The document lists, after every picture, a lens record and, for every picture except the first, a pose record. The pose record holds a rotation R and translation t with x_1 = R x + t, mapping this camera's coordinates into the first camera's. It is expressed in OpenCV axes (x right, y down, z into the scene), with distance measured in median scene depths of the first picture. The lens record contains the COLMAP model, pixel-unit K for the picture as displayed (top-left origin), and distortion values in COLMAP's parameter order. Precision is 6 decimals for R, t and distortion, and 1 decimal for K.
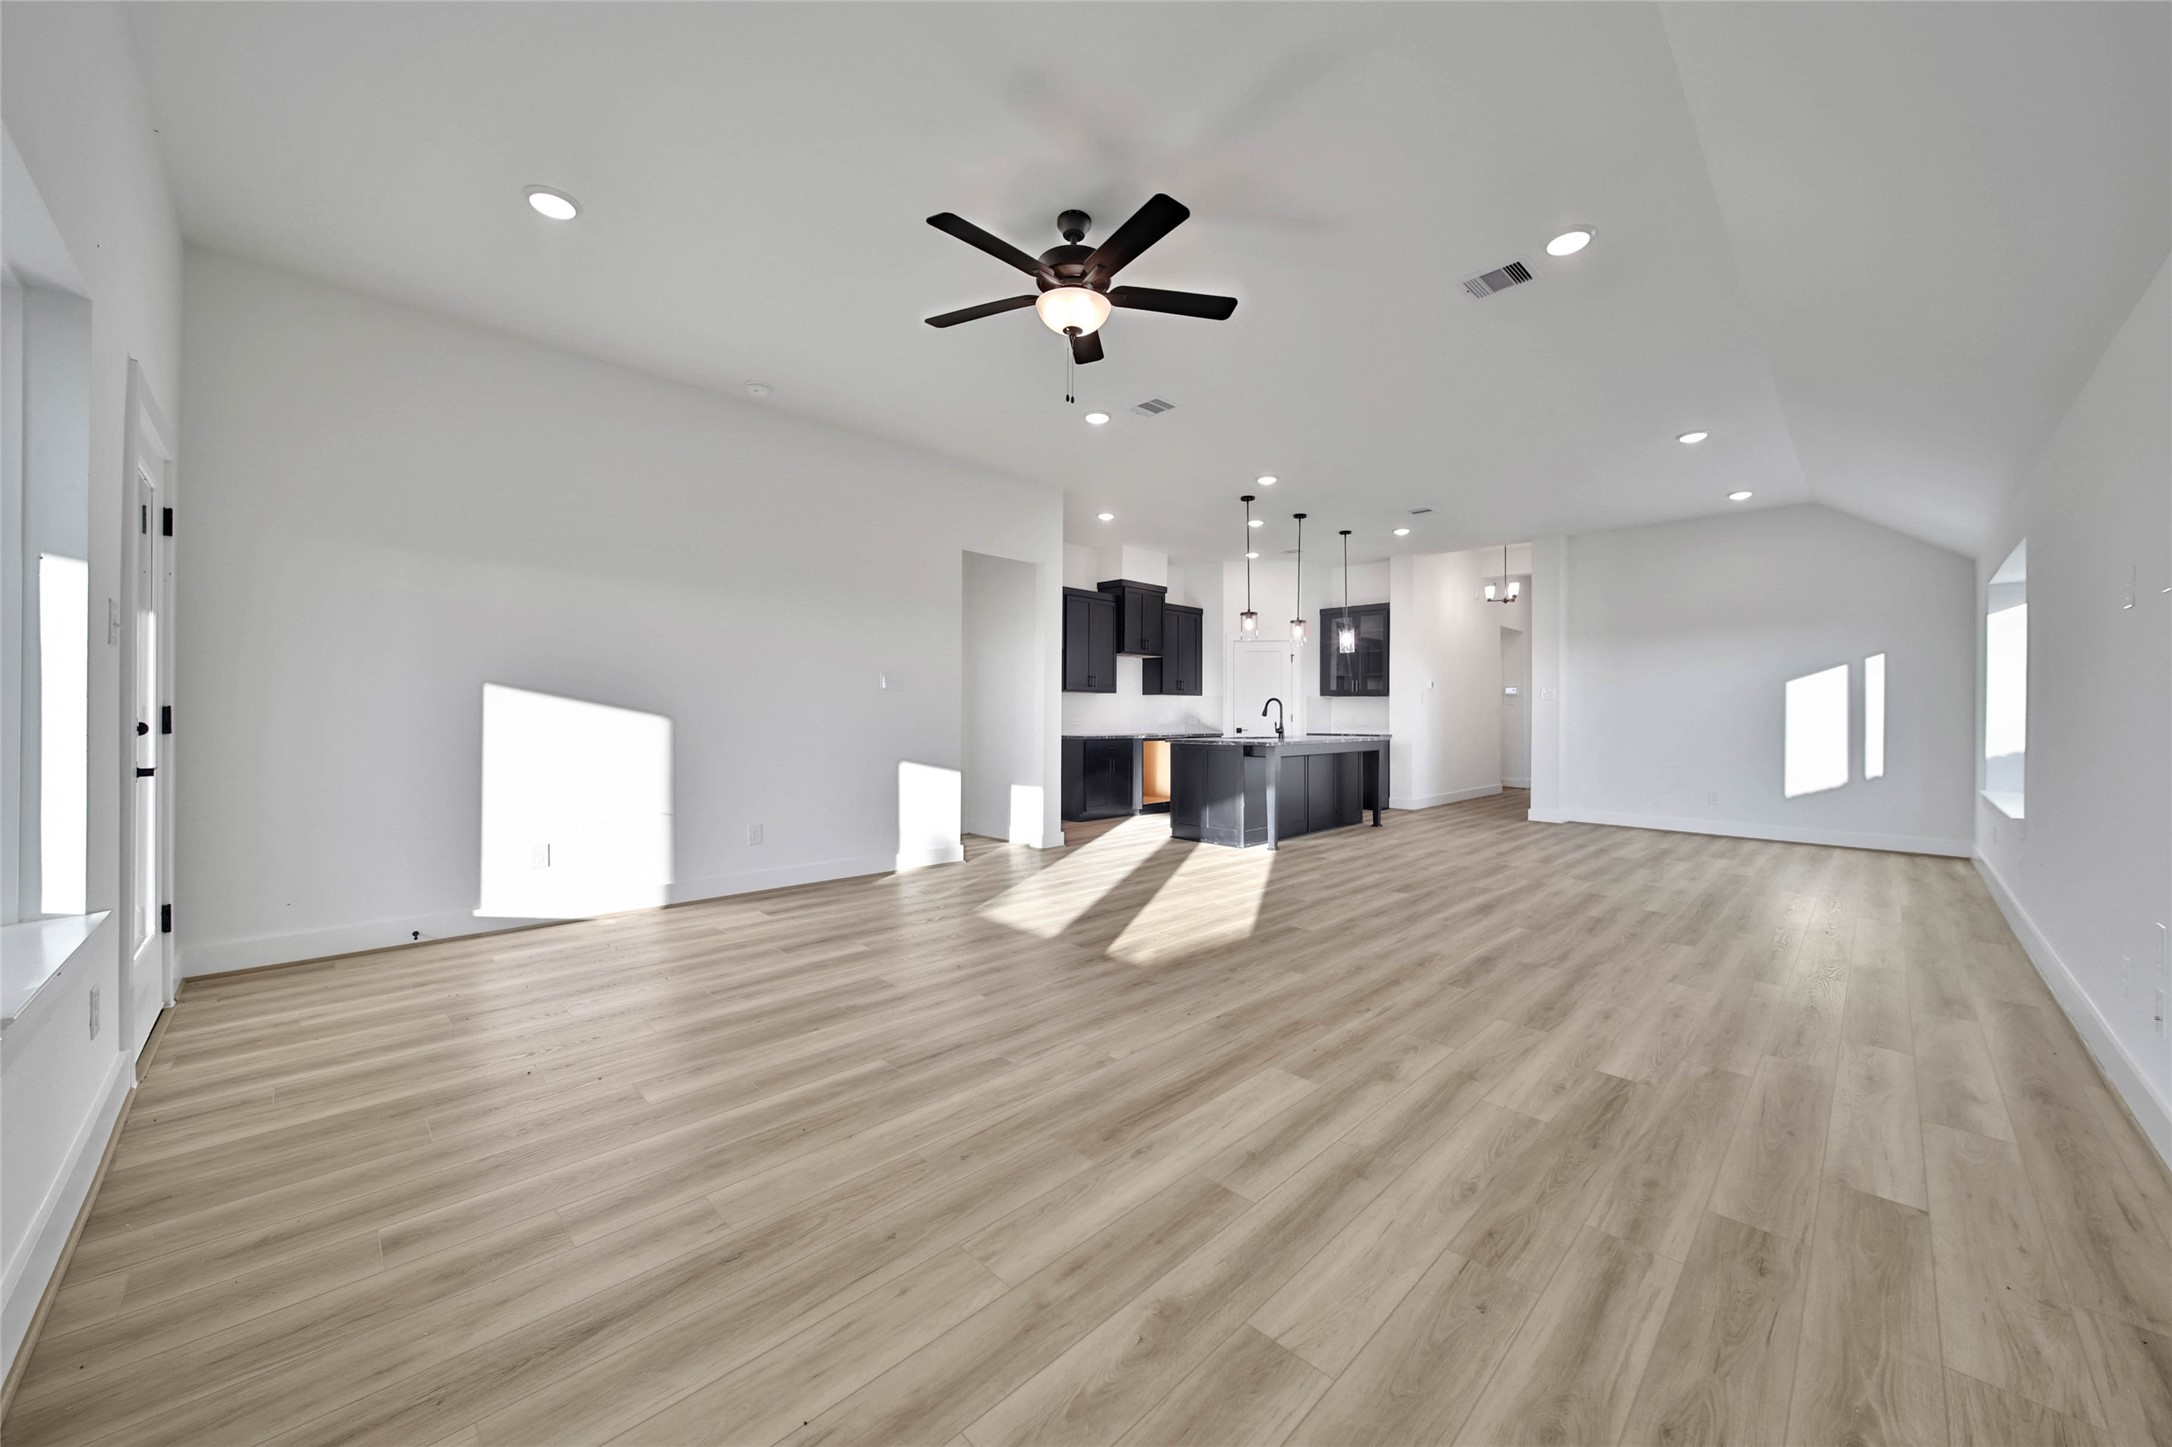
lens RADIAL K [[787.5, 0, 1081.4], [0, 787.5, 717.6], [0, 0, 1]] dist [-0.000389, -0.000019]
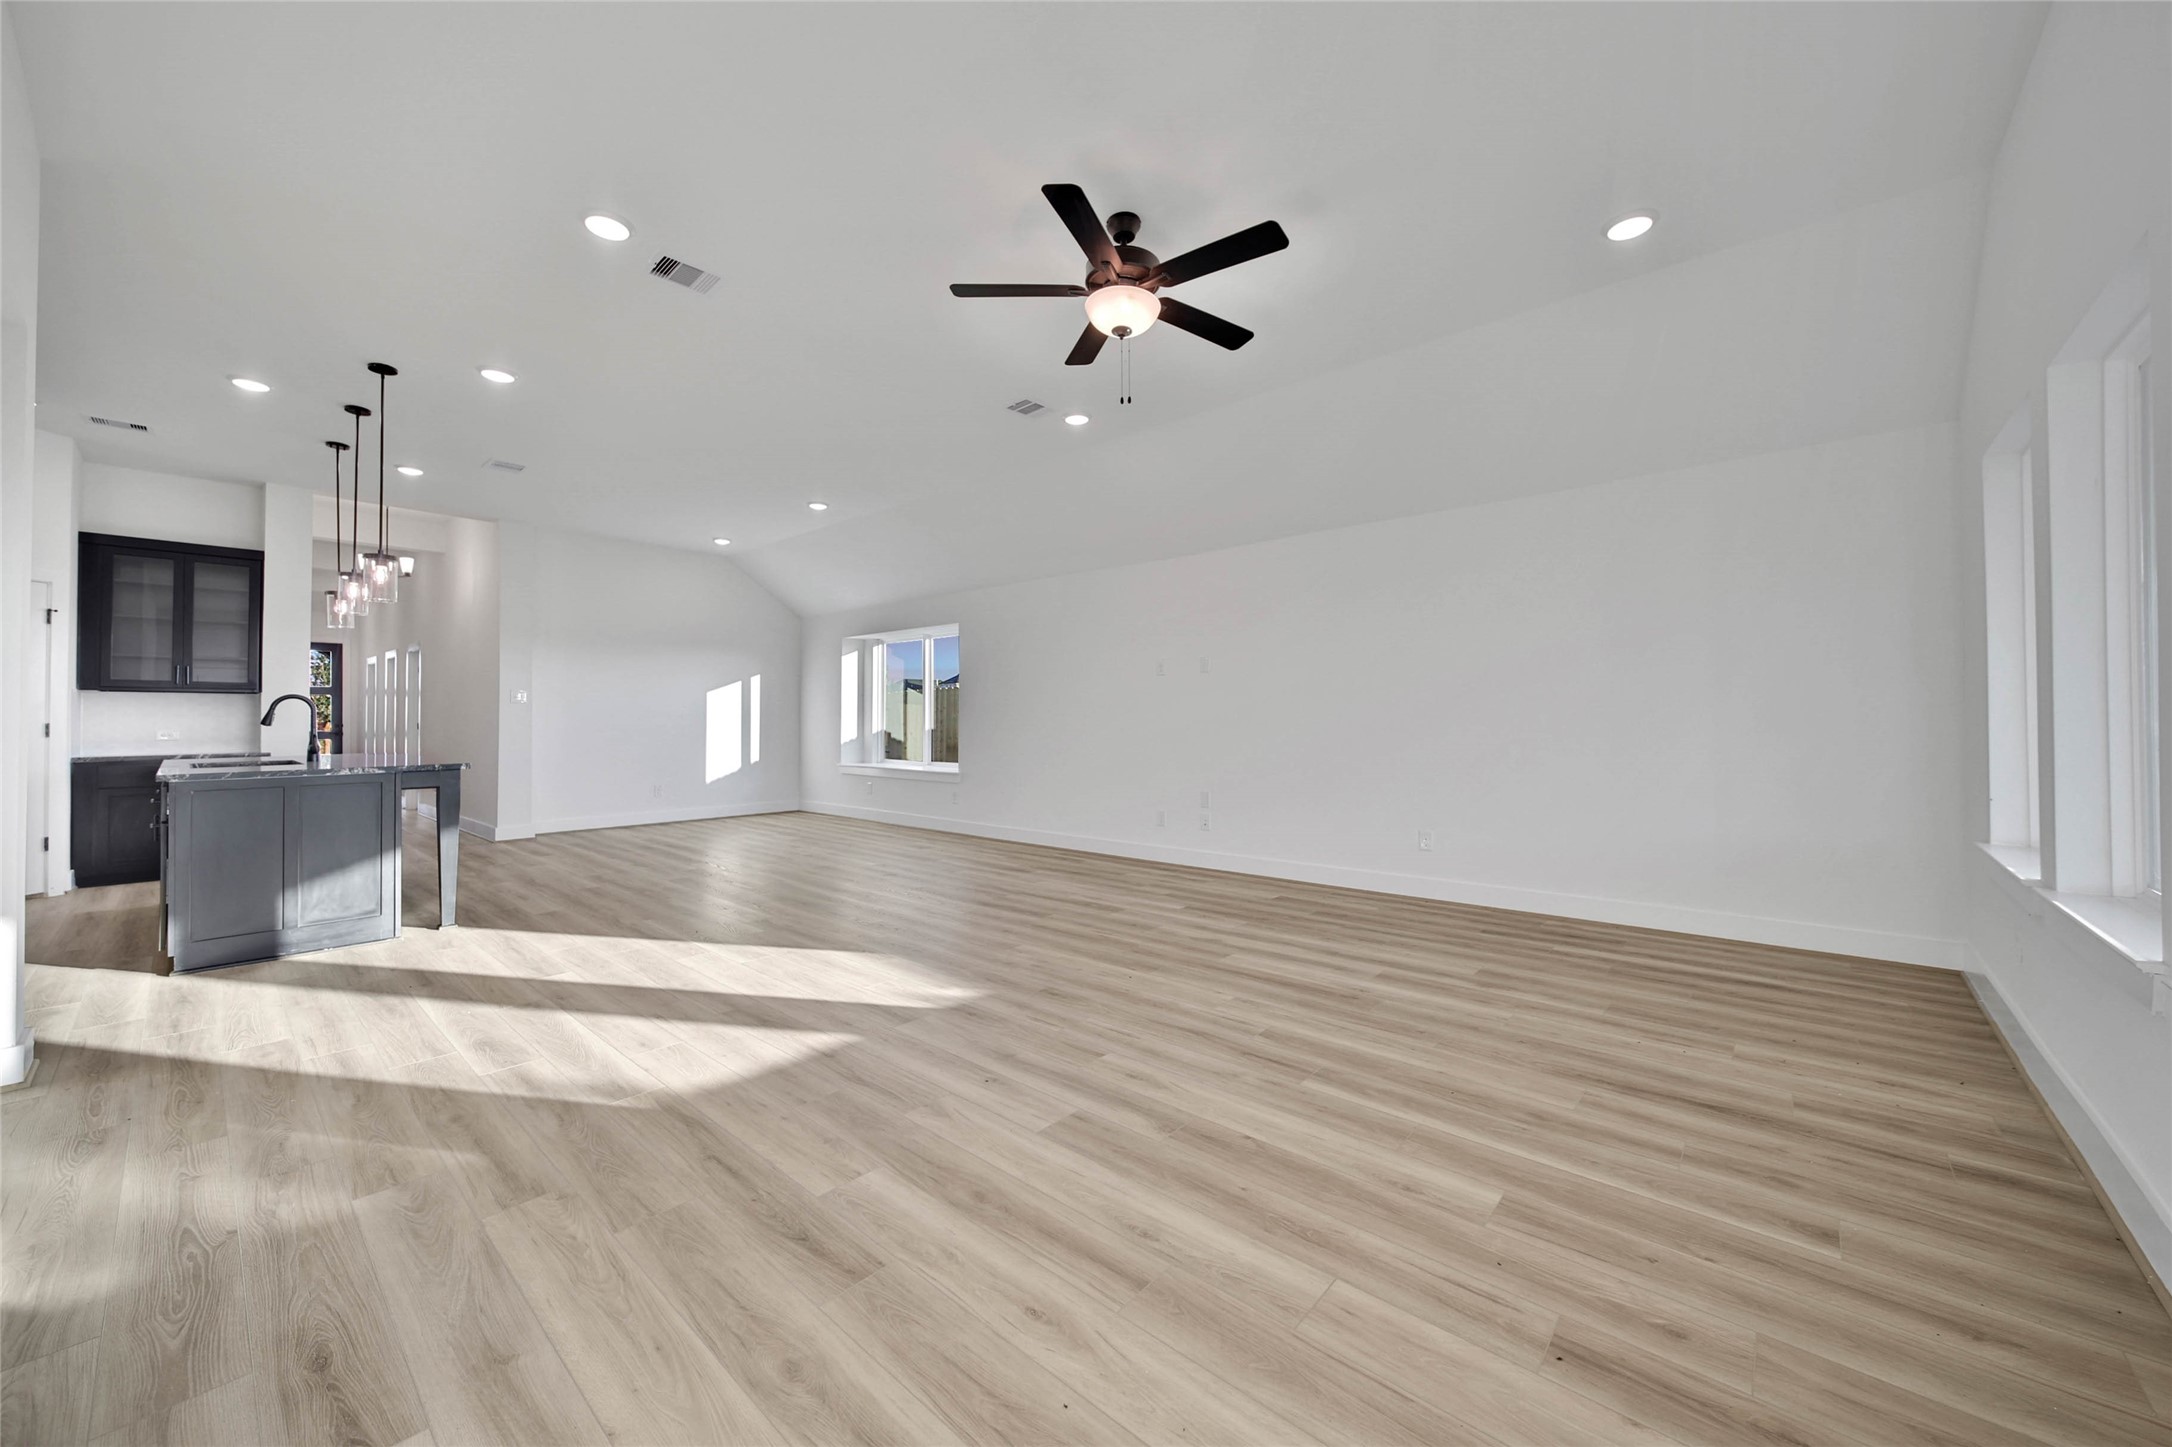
lens RADIAL K [[794.2, 0, 1097.0], [0, 794.2, 710.4], [0, 0, 1]] dist [0.000166, 0.000060]
pose [[-0.072405, 0.004380, 0.997366, -0.968933], [0.008568, 0.999956, -0.003770, -0.012508], [-0.997339, 0.008272, -0.072439, 1.062479]]
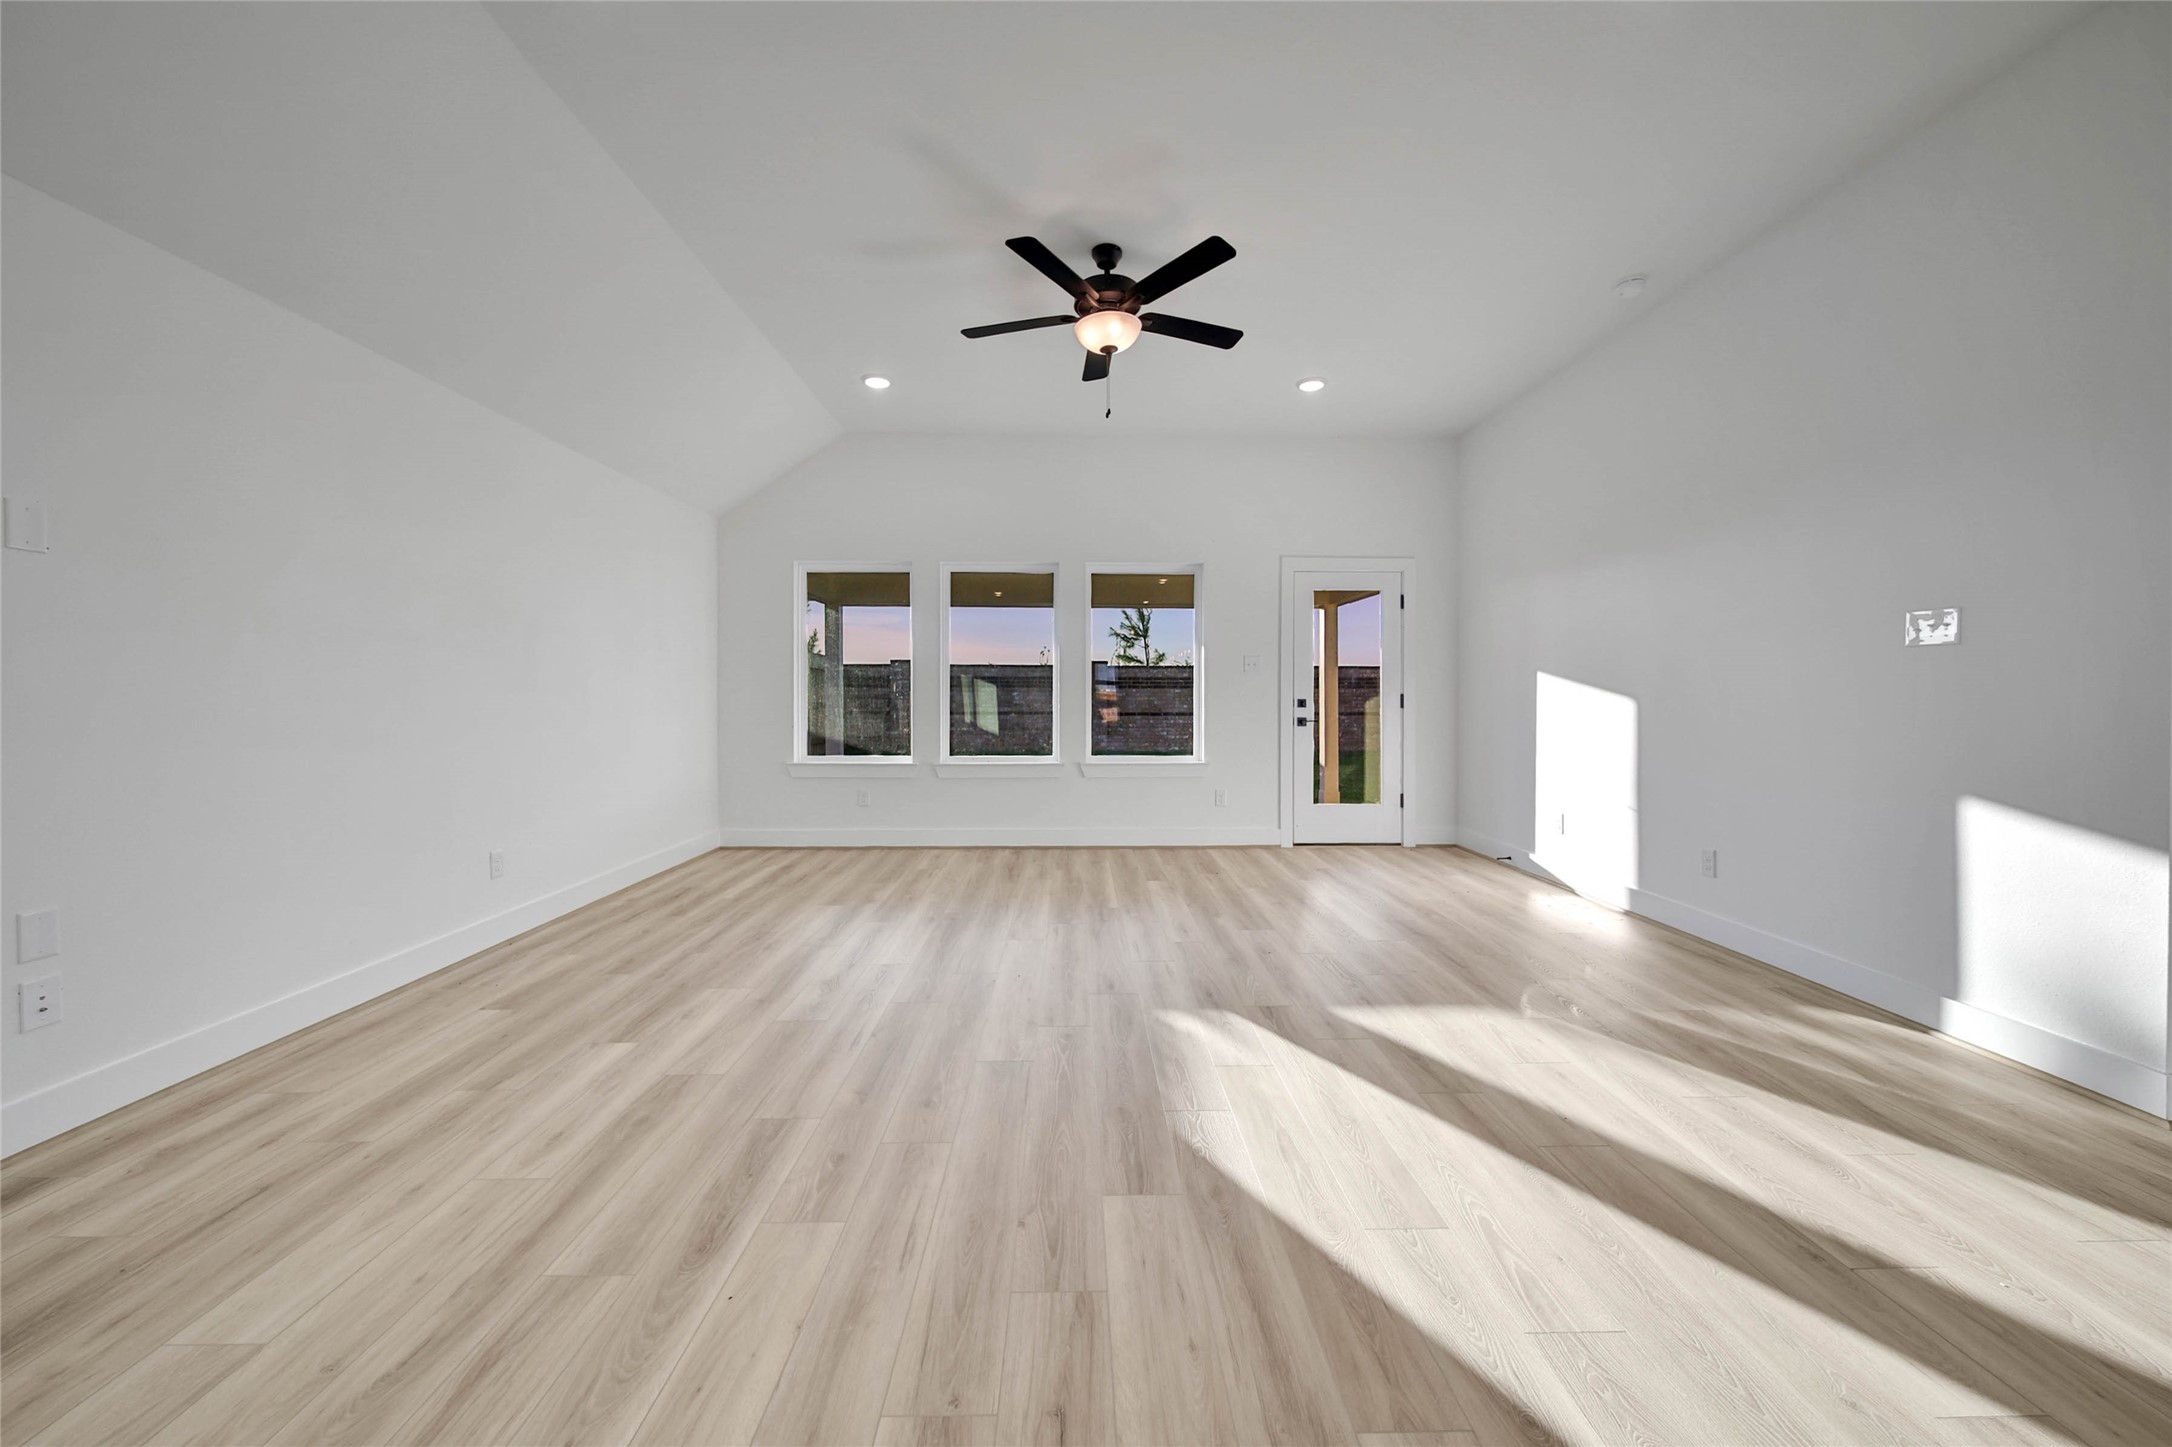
lens RADIAL K [[811.9, 0, 1086.7], [0, 811.9, 713.9], [0, 0, 1]] dist [0.001543, -0.000041]
pose [[-0.688105, 0.007728, -0.725570, 0.811214], [-0.008477, 0.999789, 0.018688, 0.003716], [0.725562, 0.019010, -0.687895, 1.702619]]
